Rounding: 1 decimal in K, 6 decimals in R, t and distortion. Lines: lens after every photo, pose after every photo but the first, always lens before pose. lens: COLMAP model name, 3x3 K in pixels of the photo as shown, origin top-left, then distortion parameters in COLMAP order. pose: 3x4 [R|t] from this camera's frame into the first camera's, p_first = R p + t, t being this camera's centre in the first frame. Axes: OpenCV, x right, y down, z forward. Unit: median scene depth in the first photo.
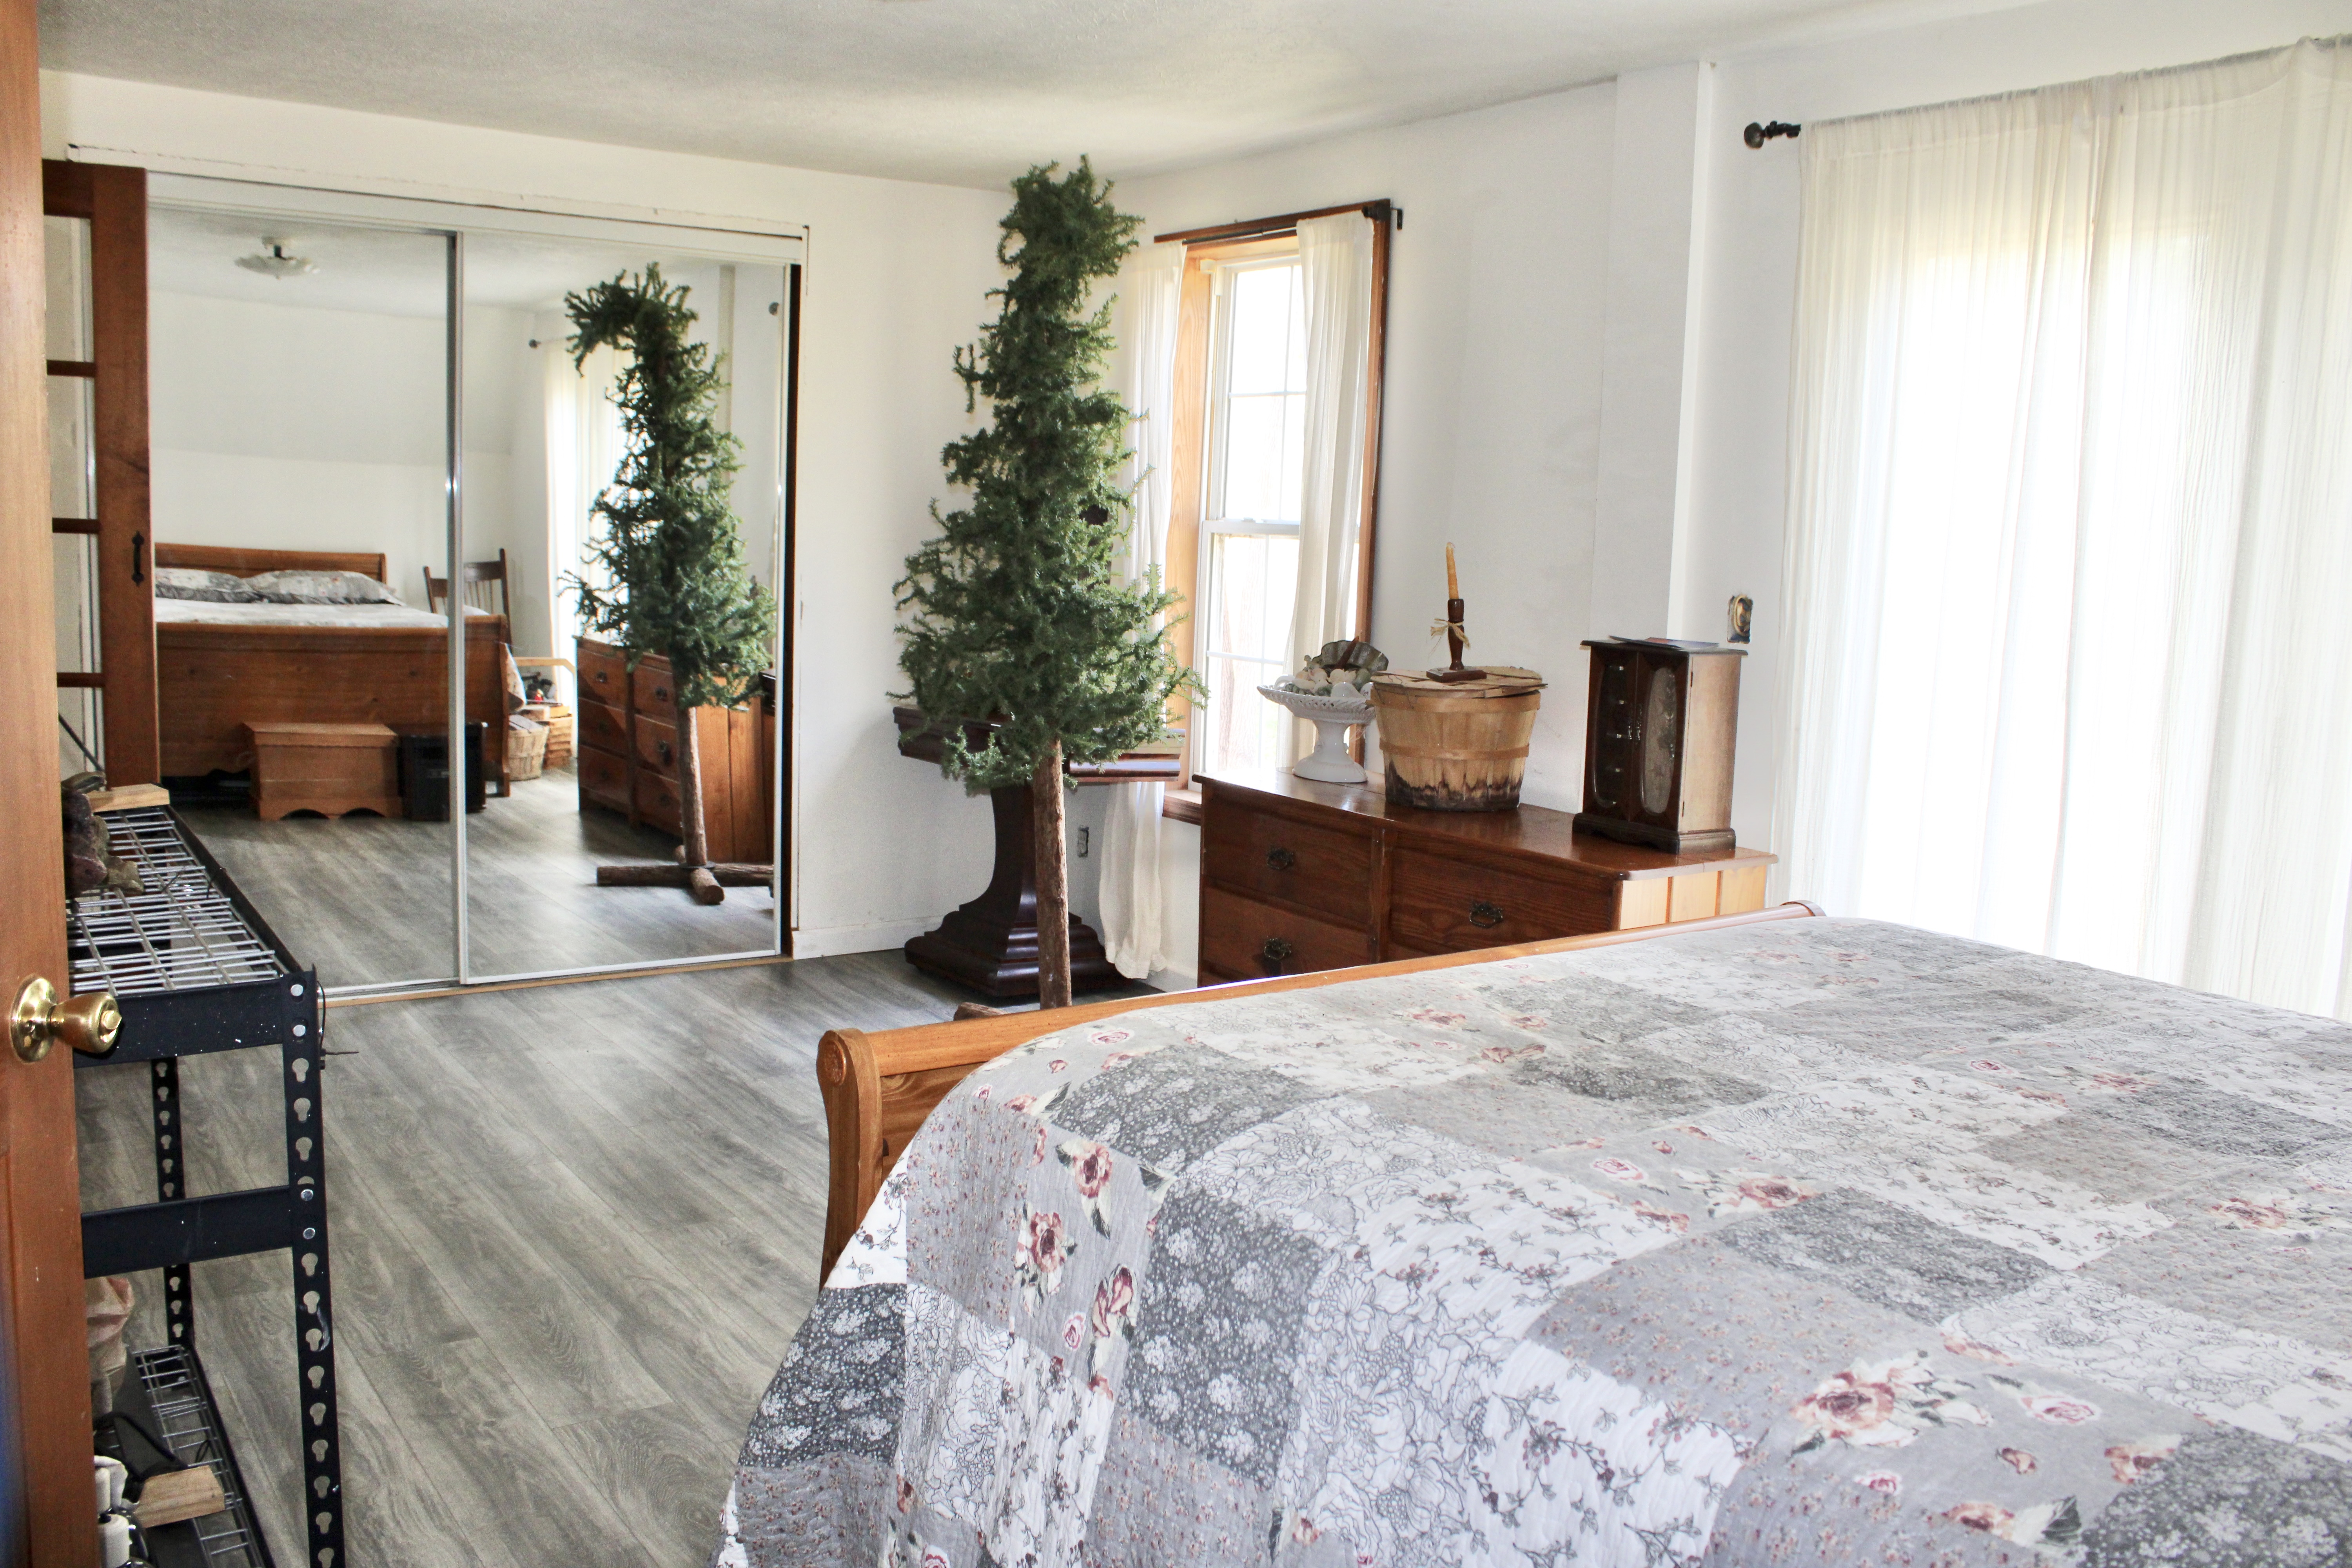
lens RADIAL K [[1952.4, 0, 1189.2], [0, 1952.4, 780.6], [0, 0, 1]] dist [-0.157462, 0.135646]
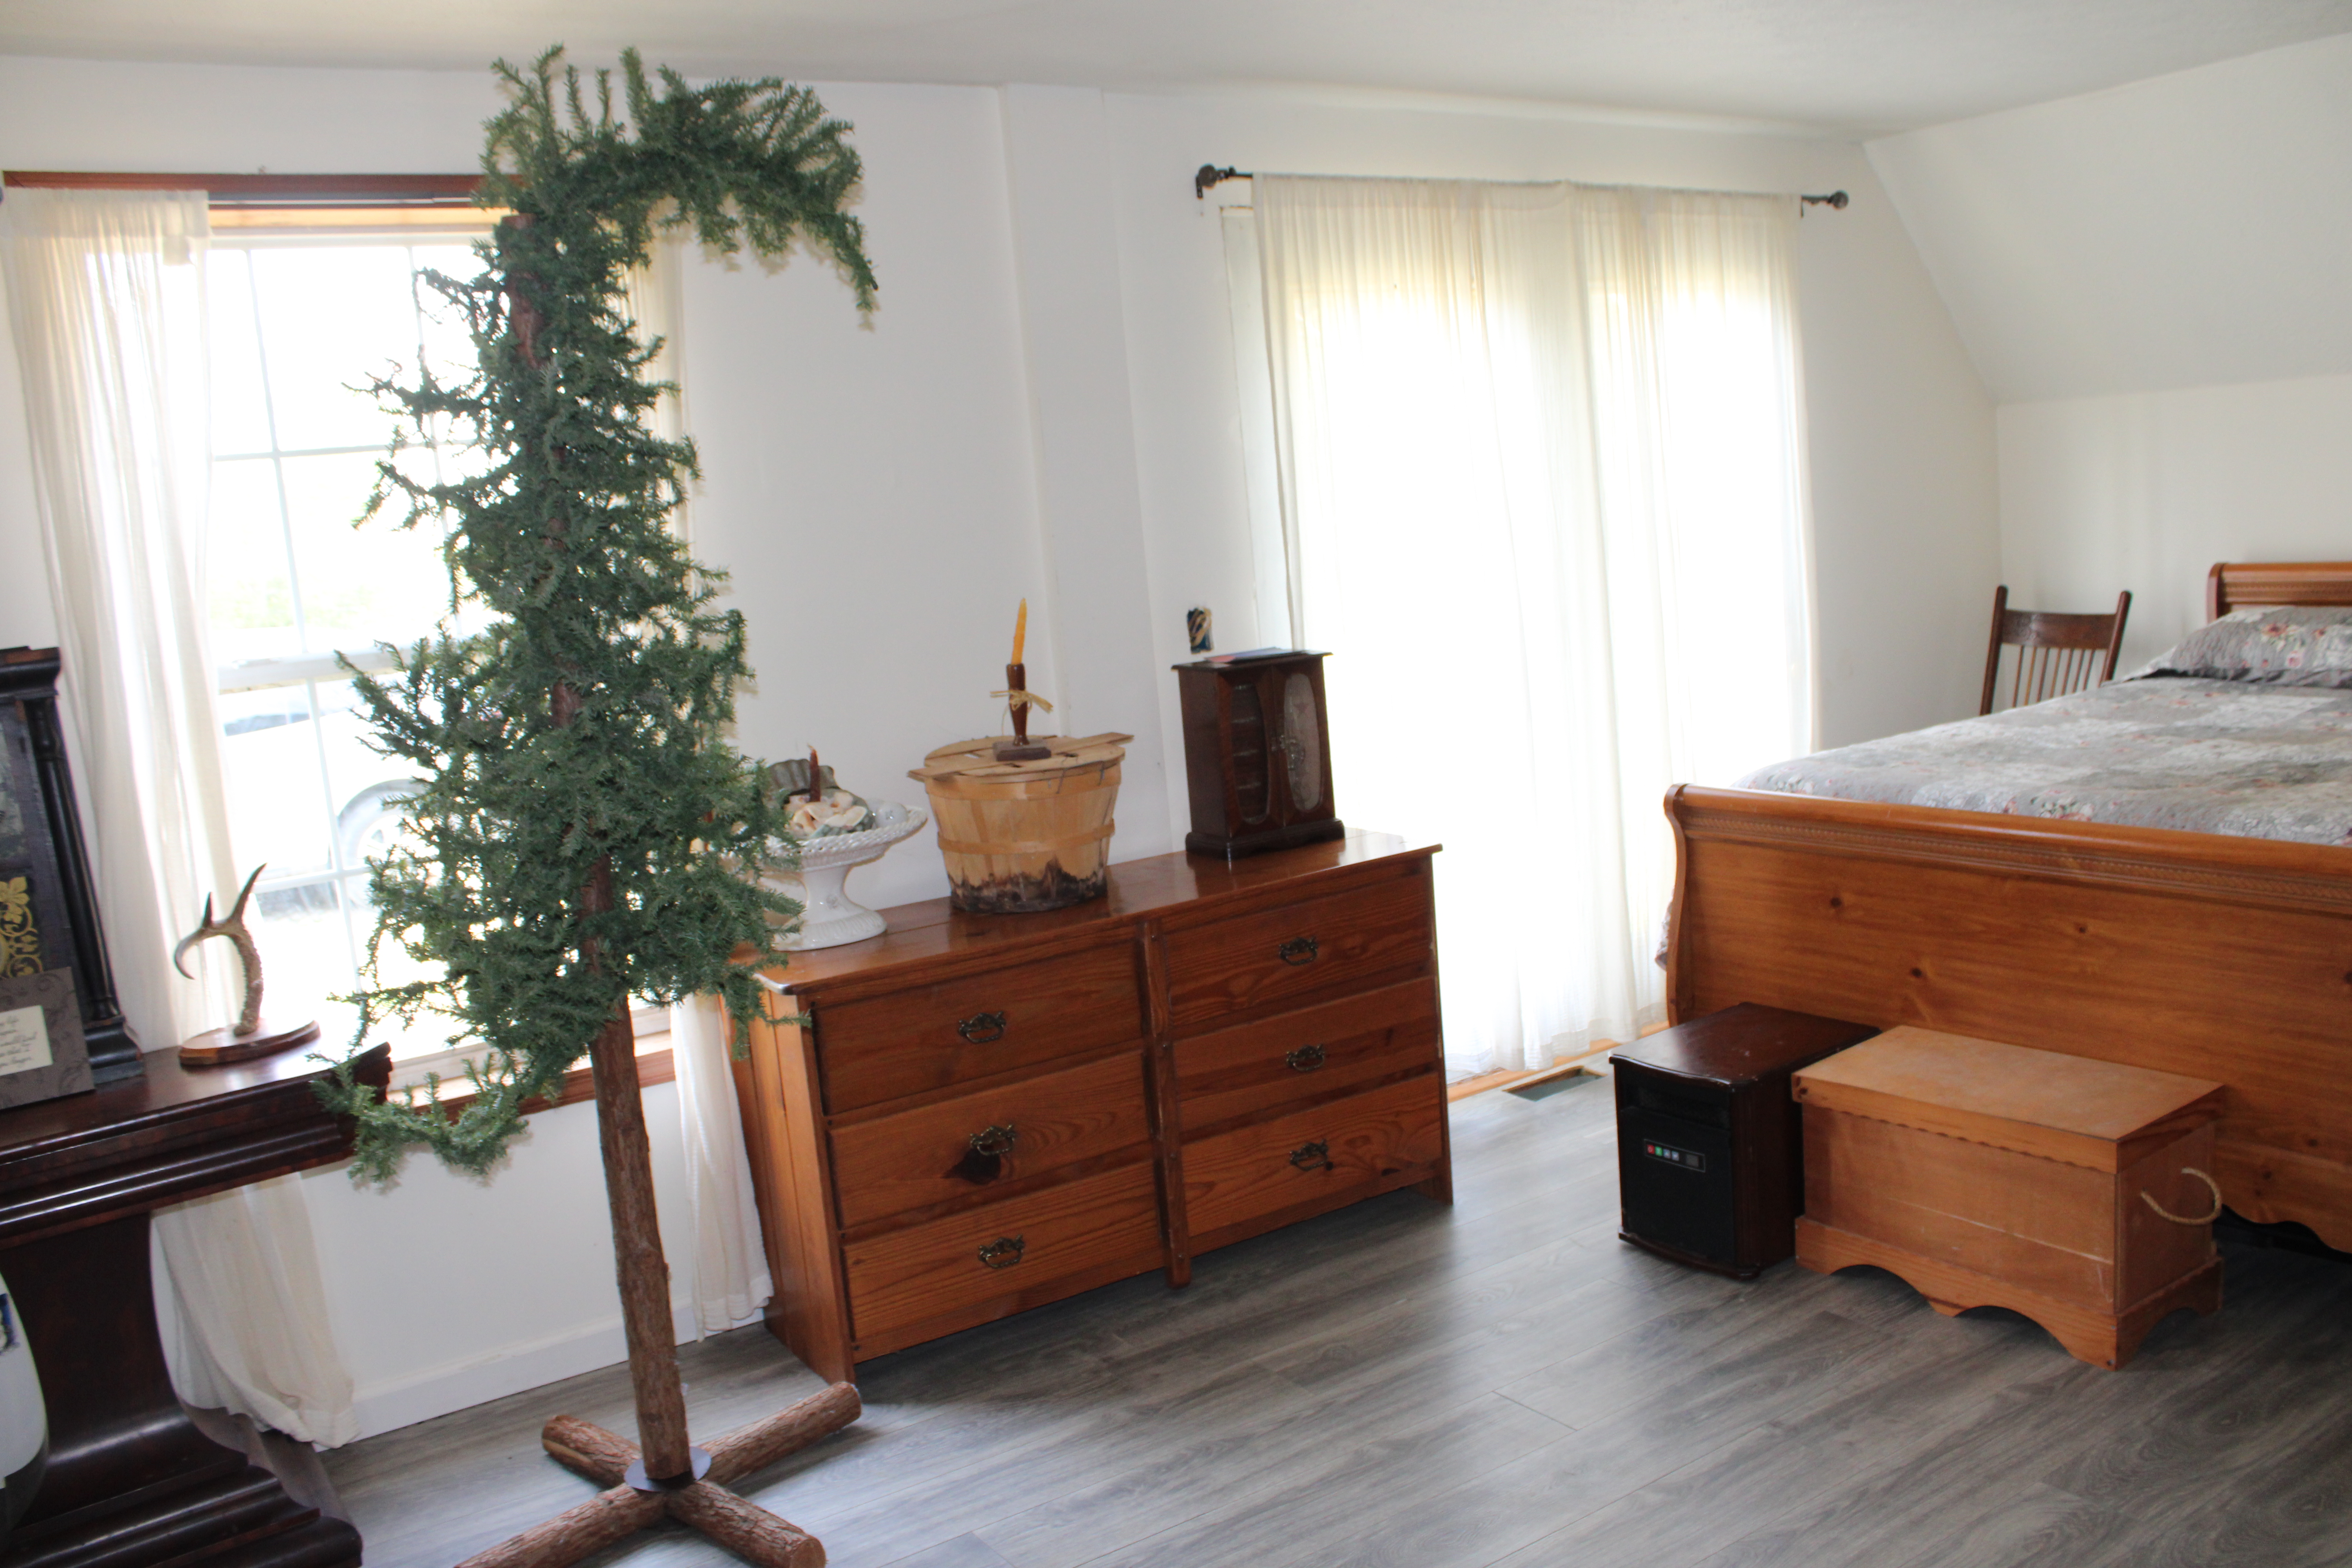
lens RADIAL K [[1952.4, 0, 1189.2], [0, 1952.4, 780.6], [0, 0, 1]] dist [-0.157462, 0.135646]
pose [[0.020895, -0.180363, 0.983378, -1.662274], [0.220407, 0.960224, 0.171434, -0.403419], [-0.975184, 0.213162, 0.059817, 2.046487]]
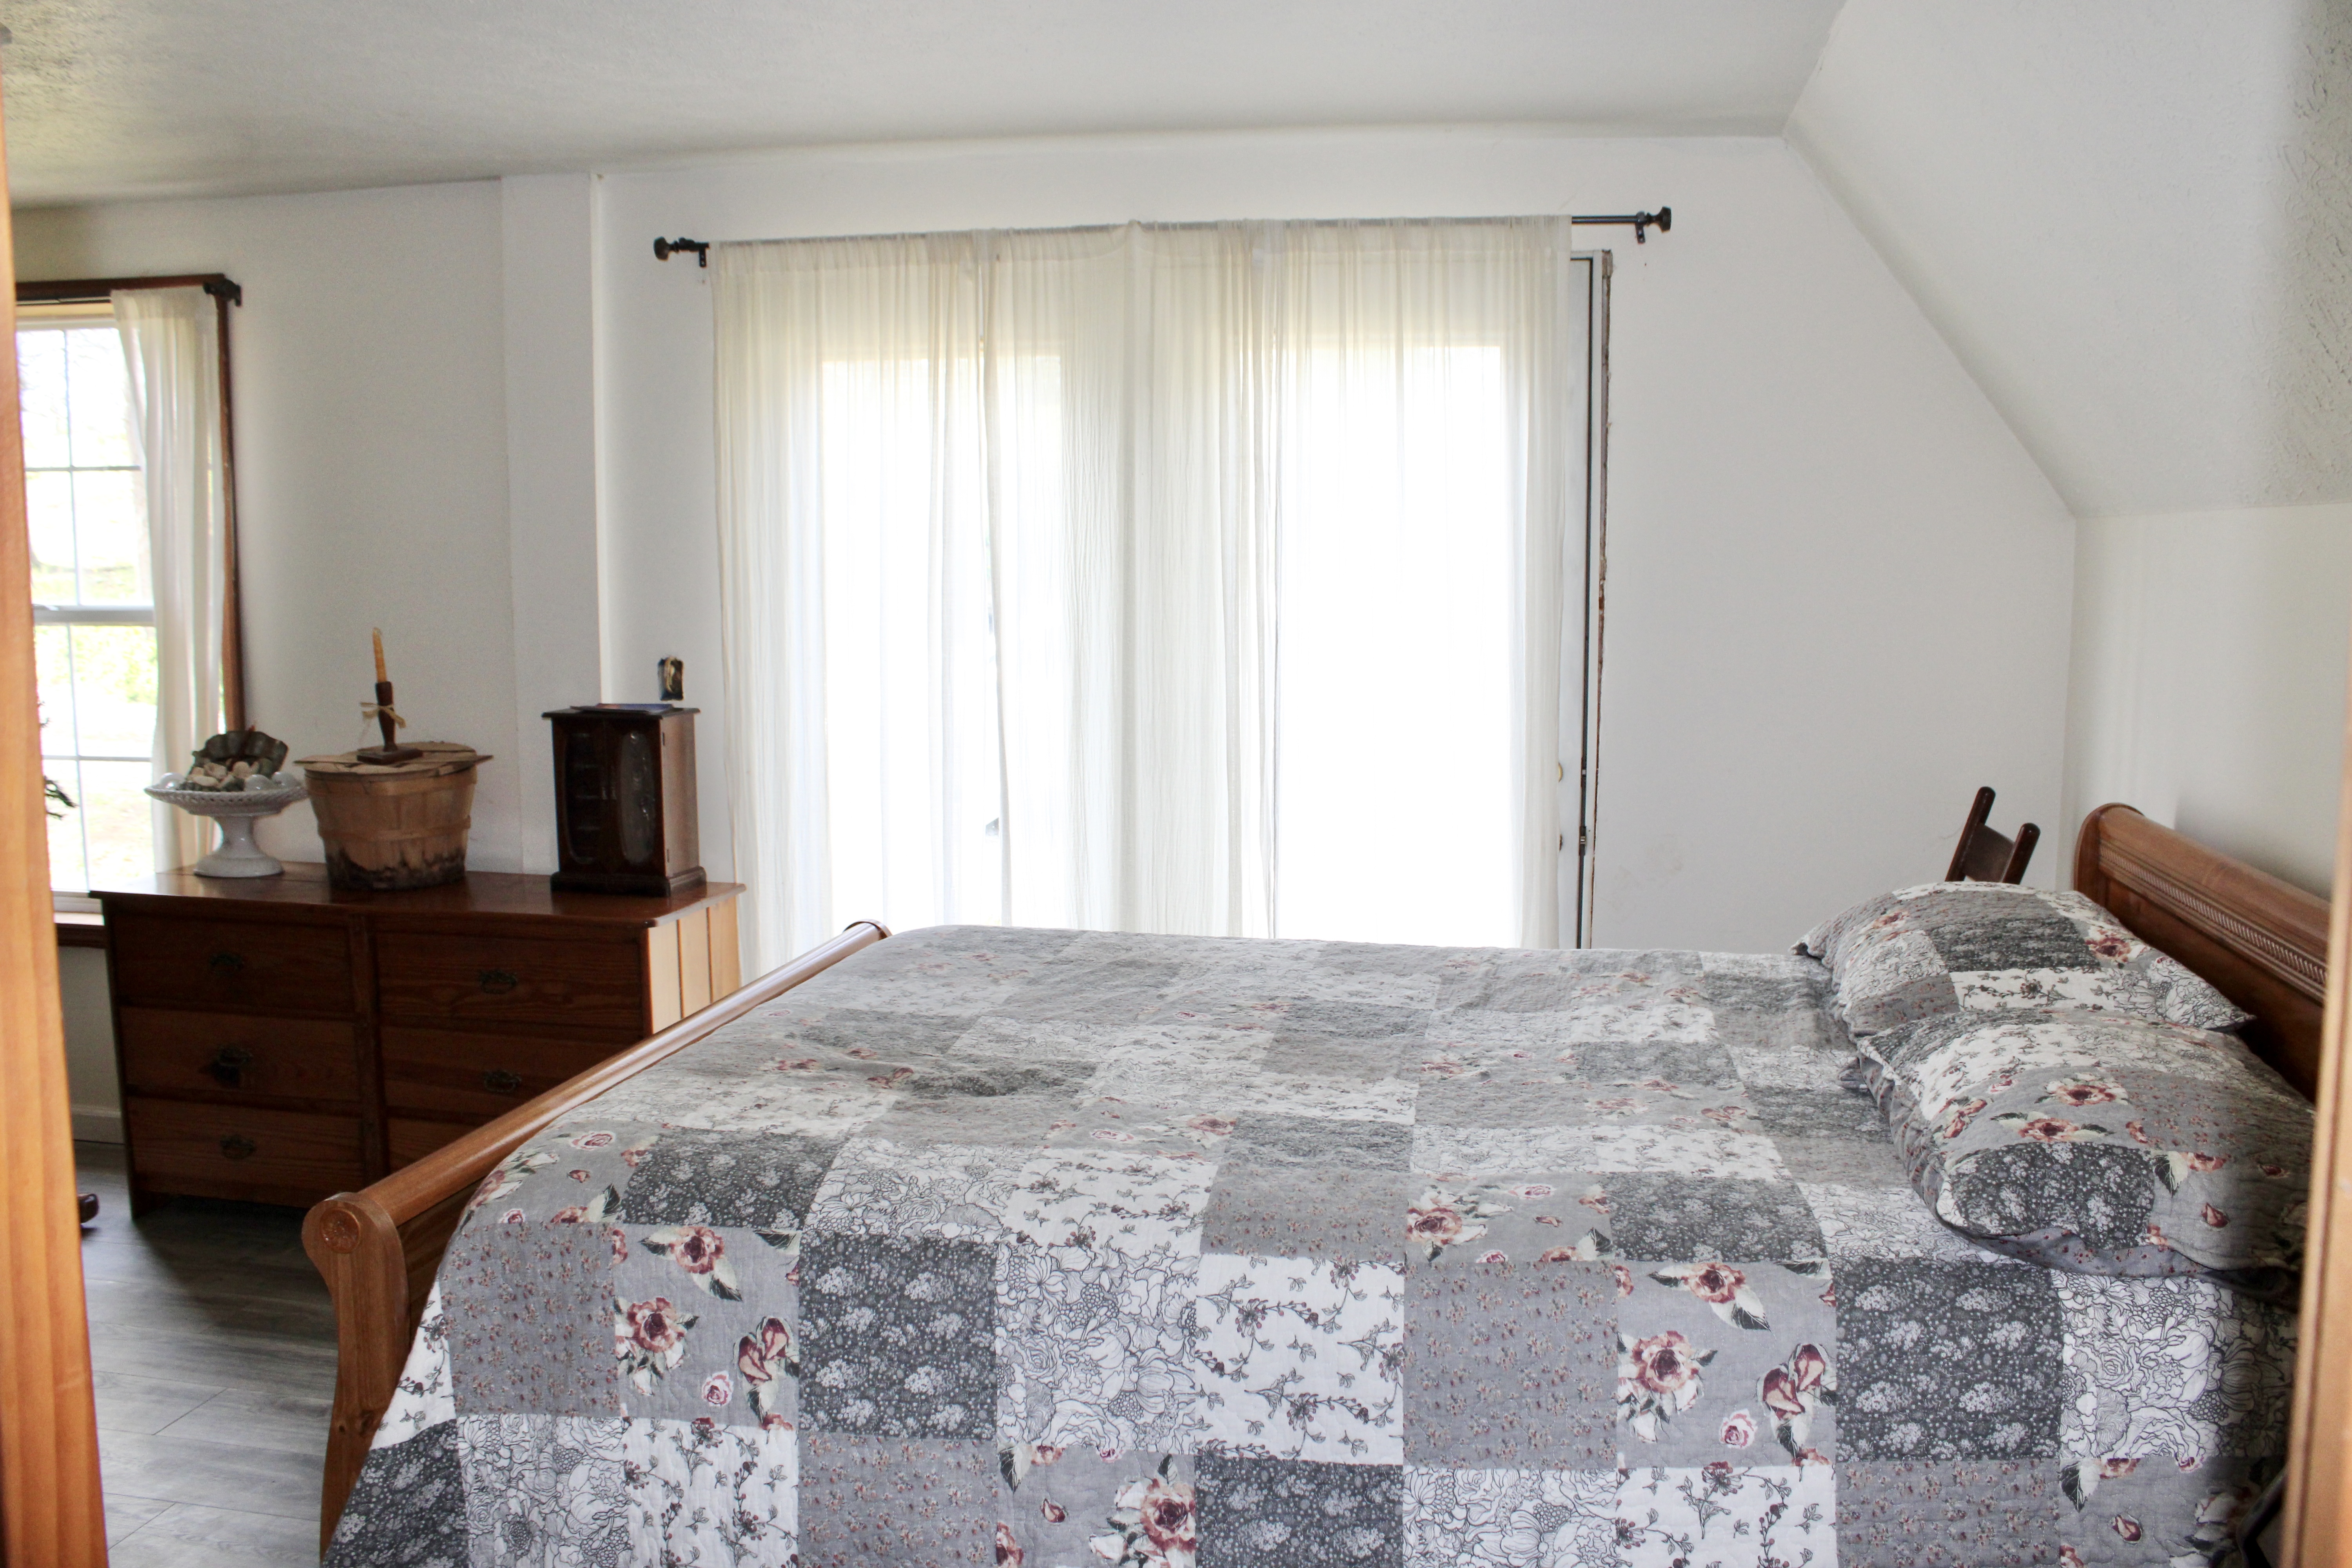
lens RADIAL K [[1952.4, 0, 1189.2], [0, 1952.4, 780.6], [0, 0, 1]] dist [-0.157462, 0.135646]
pose [[0.723035, -0.116309, 0.680949, -0.563682], [0.116566, 0.992131, 0.045690, -0.089014], [-0.680905, 0.046340, 0.730904, -0.035199]]
